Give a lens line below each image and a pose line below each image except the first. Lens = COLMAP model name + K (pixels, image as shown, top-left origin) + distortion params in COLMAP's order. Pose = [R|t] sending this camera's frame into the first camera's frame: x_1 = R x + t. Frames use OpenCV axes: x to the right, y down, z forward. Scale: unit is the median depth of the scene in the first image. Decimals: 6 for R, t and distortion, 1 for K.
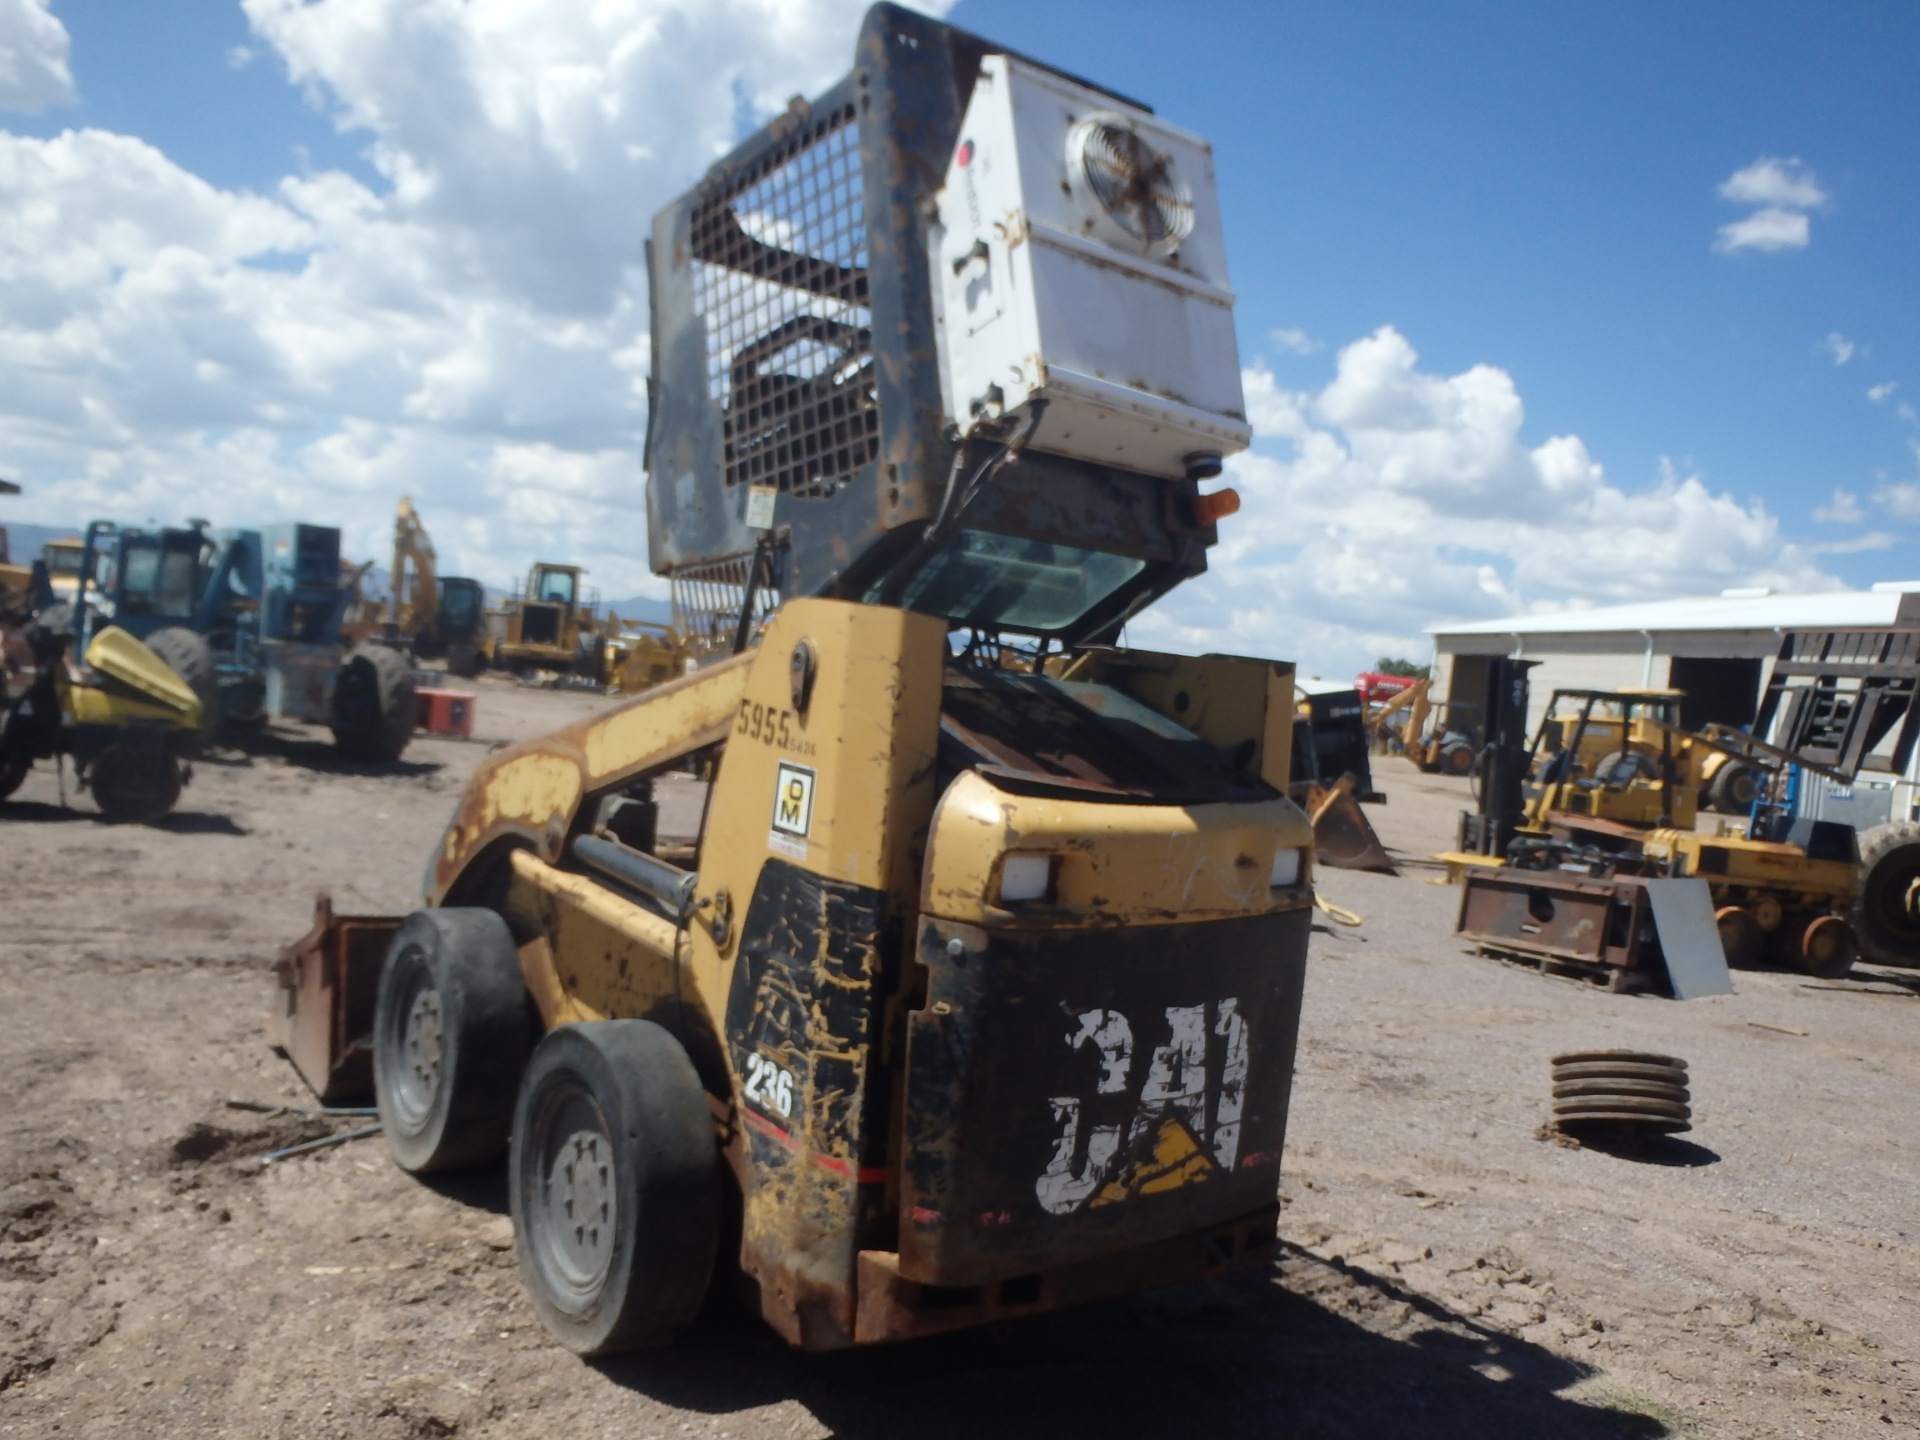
lens RADIAL K [[1562.2, 0, 960.0], [0, 1562.2, 720.0], [0, 0, 1]] dist [-0.012683, -0.010730]
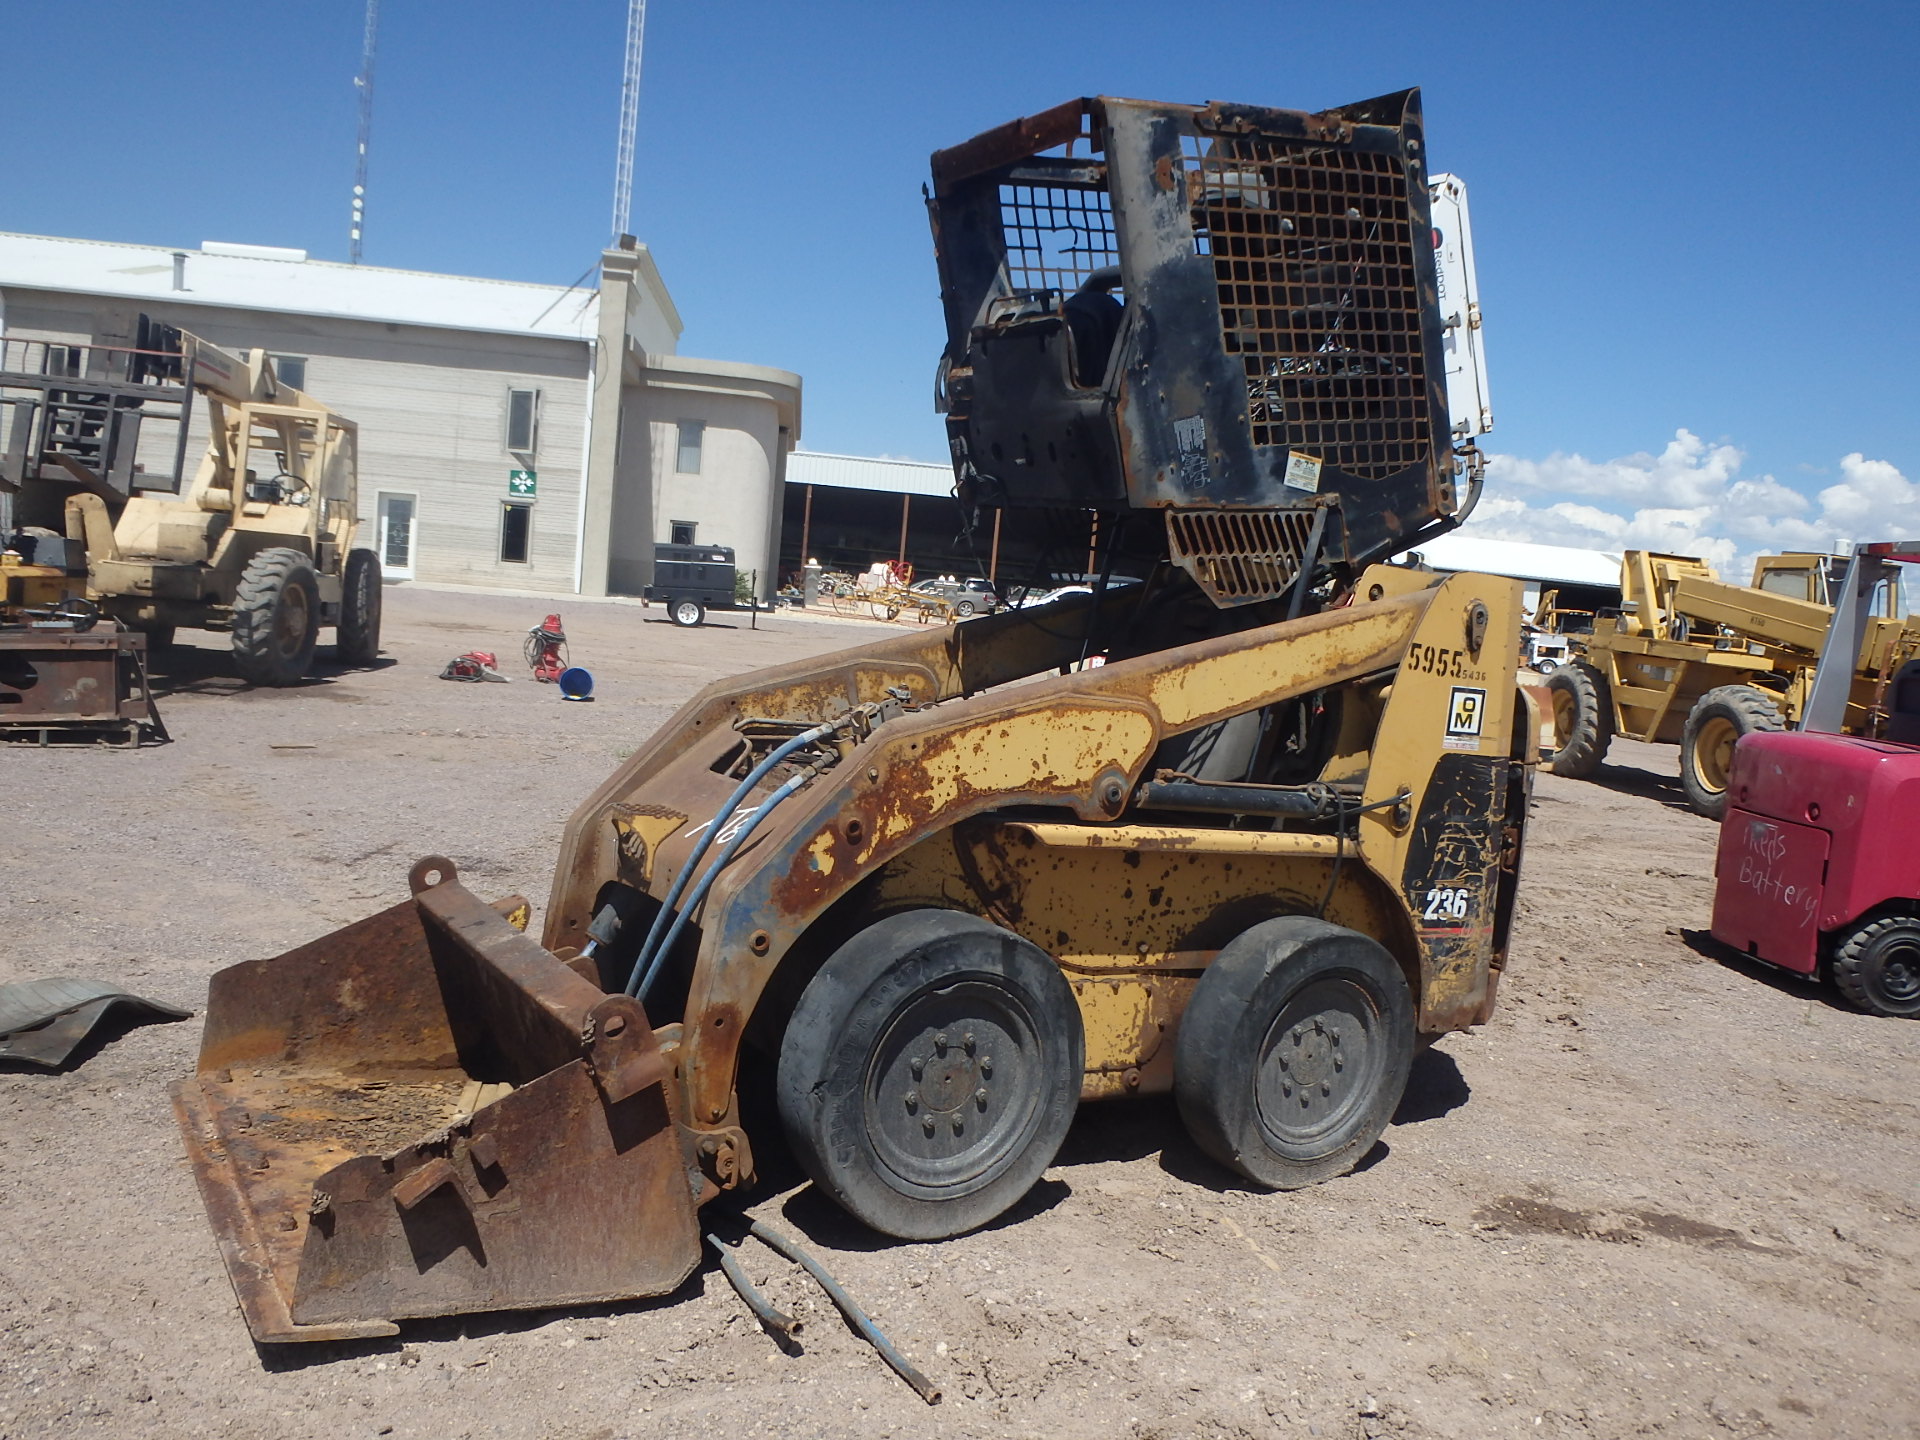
lens RADIAL K [[1562.2, 0, 960.0], [0, 1562.2, 720.0], [0, 0, 1]] dist [-0.012683, -0.010730]
pose [[0.090603, -0.185582, 0.978443, -1.540321], [-0.058965, 0.979760, 0.191292, -0.187628], [-0.994140, -0.075025, 0.077826, 1.325885]]
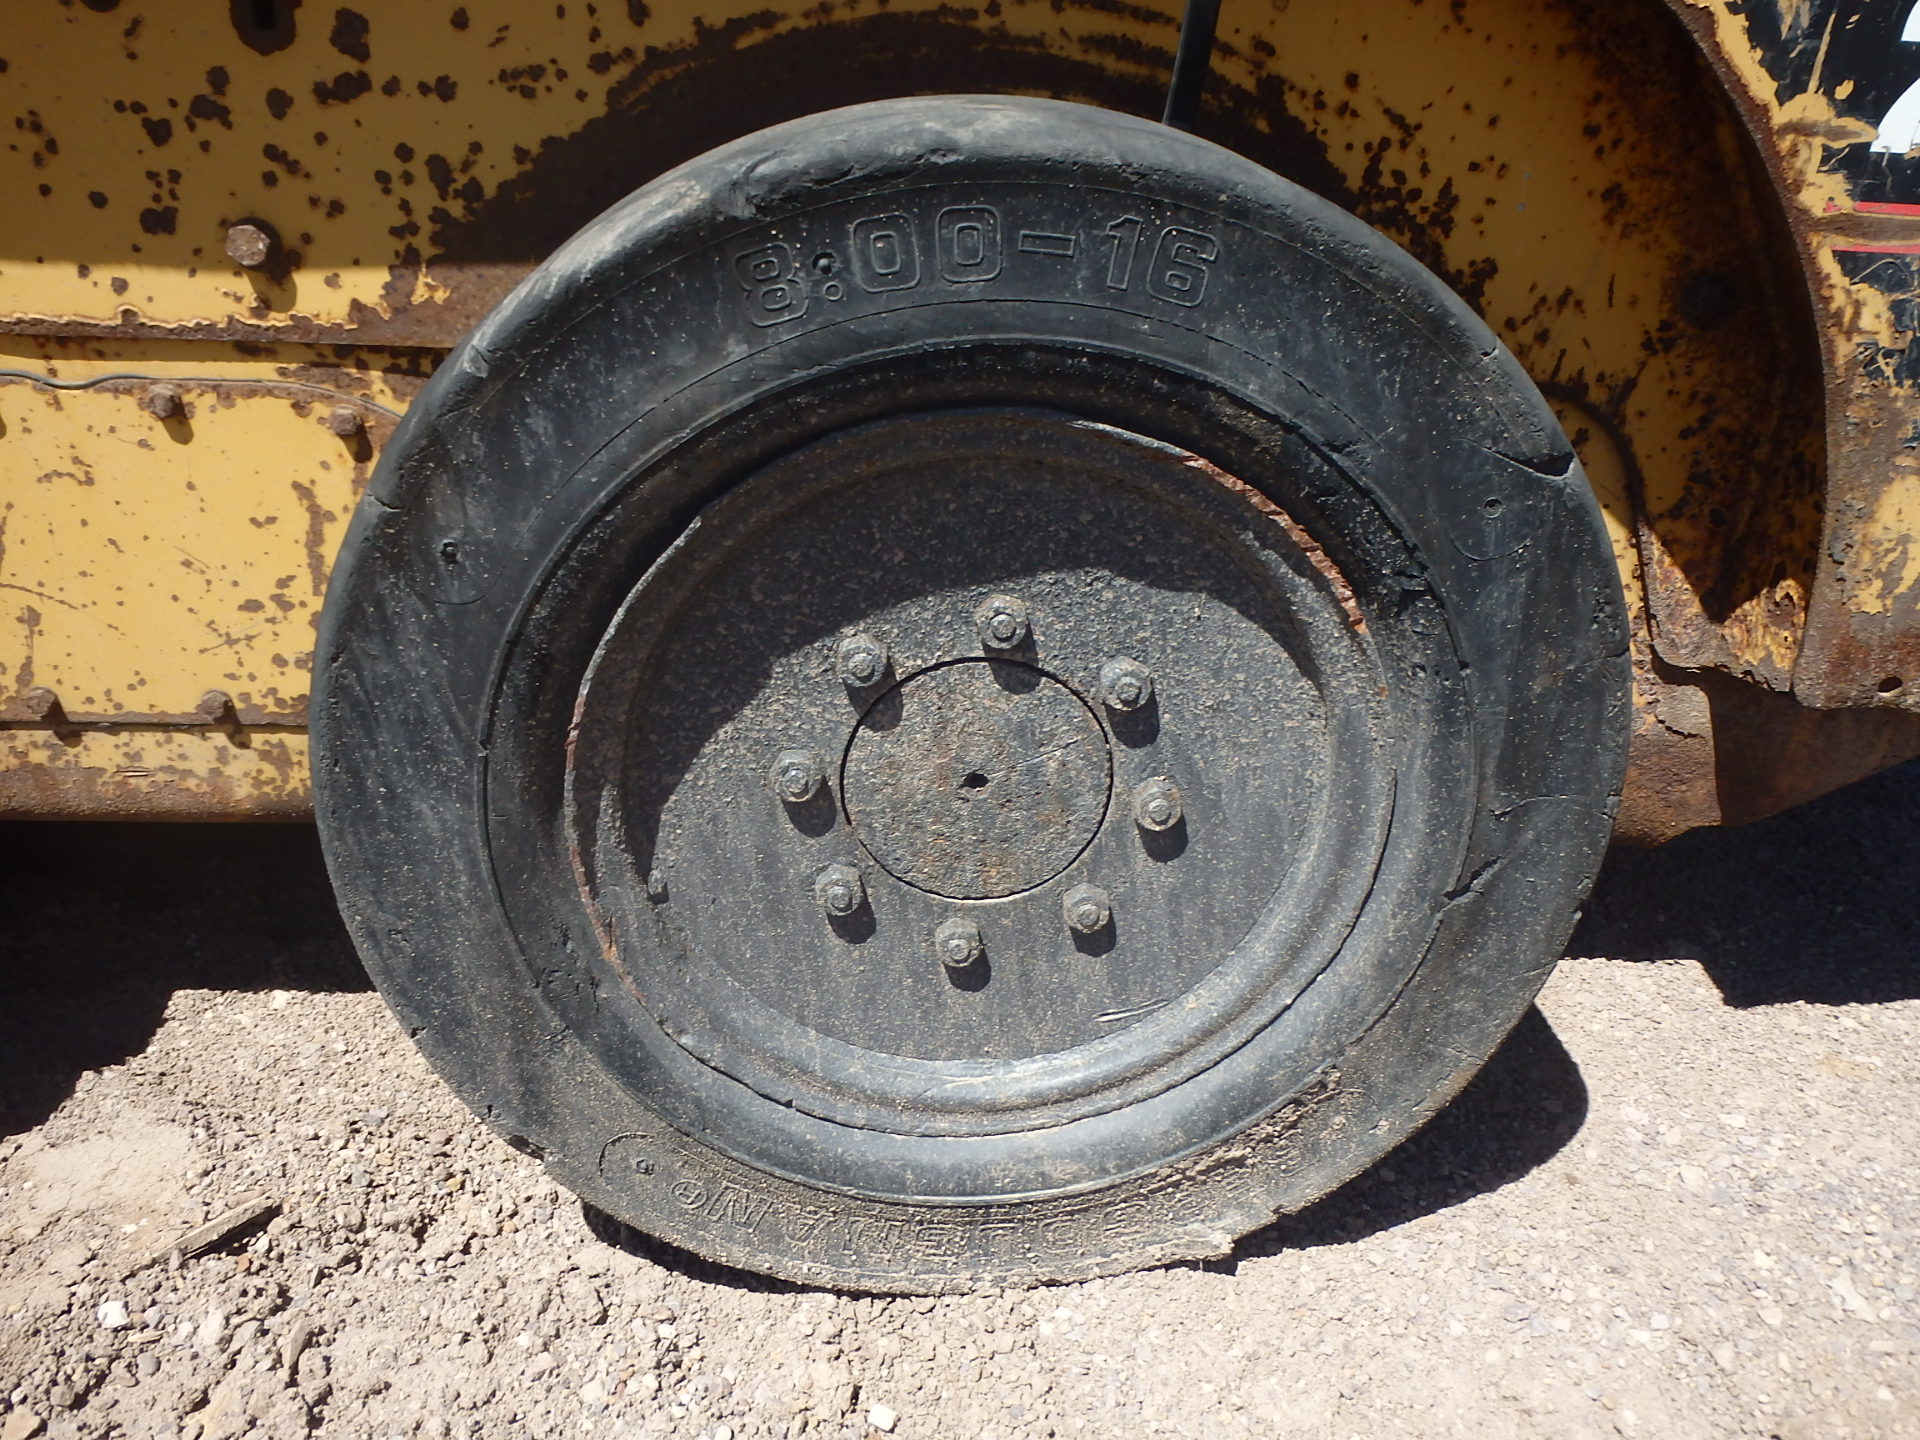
lens RADIAL K [[1562.2, 0, 960.0], [0, 1562.2, 720.0], [0, 0, 1]] dist [-0.012683, -0.010730]
pose [[0.552240, -0.448126, 0.703004, -0.461884], [0.072014, 0.865738, 0.495289, 0.179819], [-0.830569, -0.222893, 0.510366, 0.971766]]
